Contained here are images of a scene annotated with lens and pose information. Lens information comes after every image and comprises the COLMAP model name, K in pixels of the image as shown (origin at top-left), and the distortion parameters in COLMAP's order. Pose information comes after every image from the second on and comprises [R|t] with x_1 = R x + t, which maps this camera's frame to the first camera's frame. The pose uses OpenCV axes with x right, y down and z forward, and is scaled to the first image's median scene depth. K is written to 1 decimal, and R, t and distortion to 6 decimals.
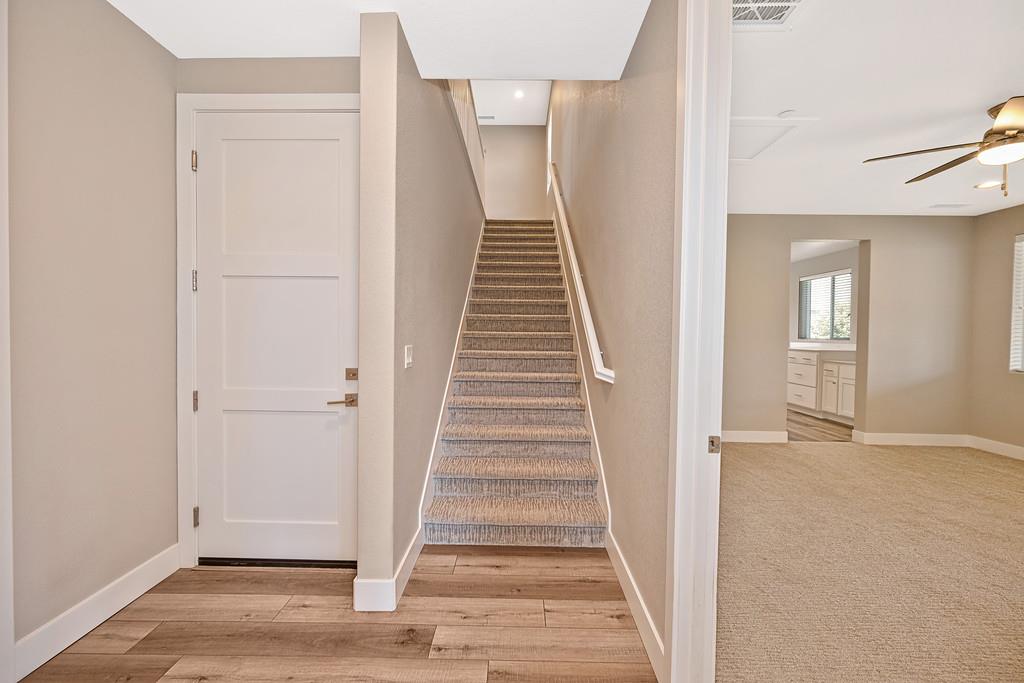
lens RADIAL K [[409.6, 0, 504.5], [0, 409.6, 327.6], [0, 0, 1]] dist [0.000769, 0.000766]
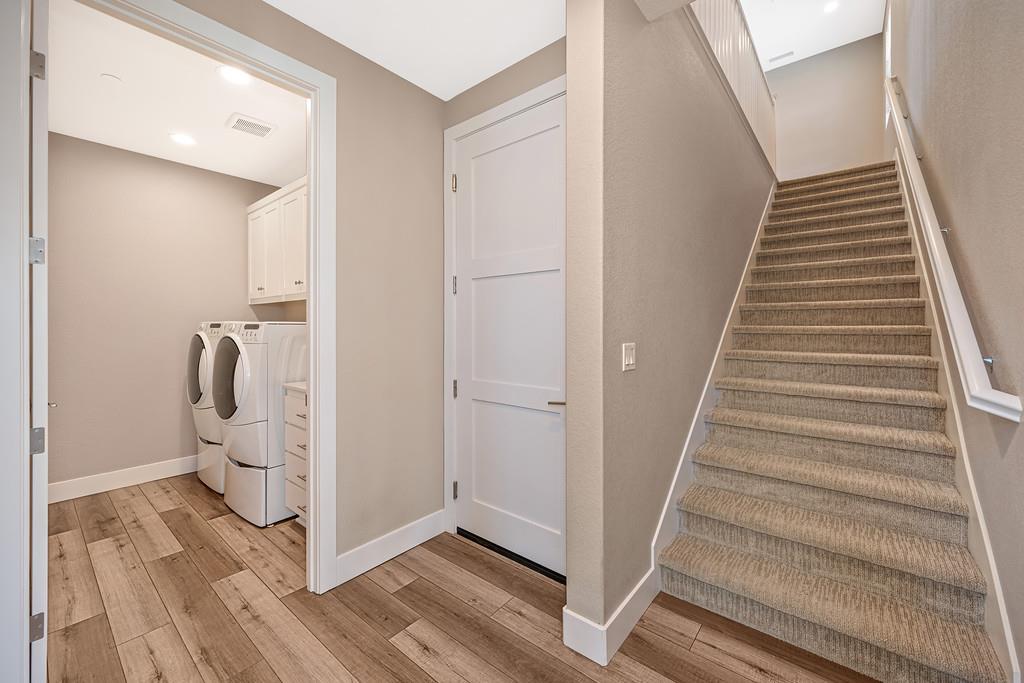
lens RADIAL K [[409.6, 0, 508.7], [0, 409.6, 317.5], [0, 0, 1]] dist [0.000769, 0.000766]
pose [[0.783341, -0.024430, -0.621112, 0.077559], [0.015805, 0.999687, -0.019386, 0.002937], [0.621391, 0.005369, 0.783482, 0.168351]]
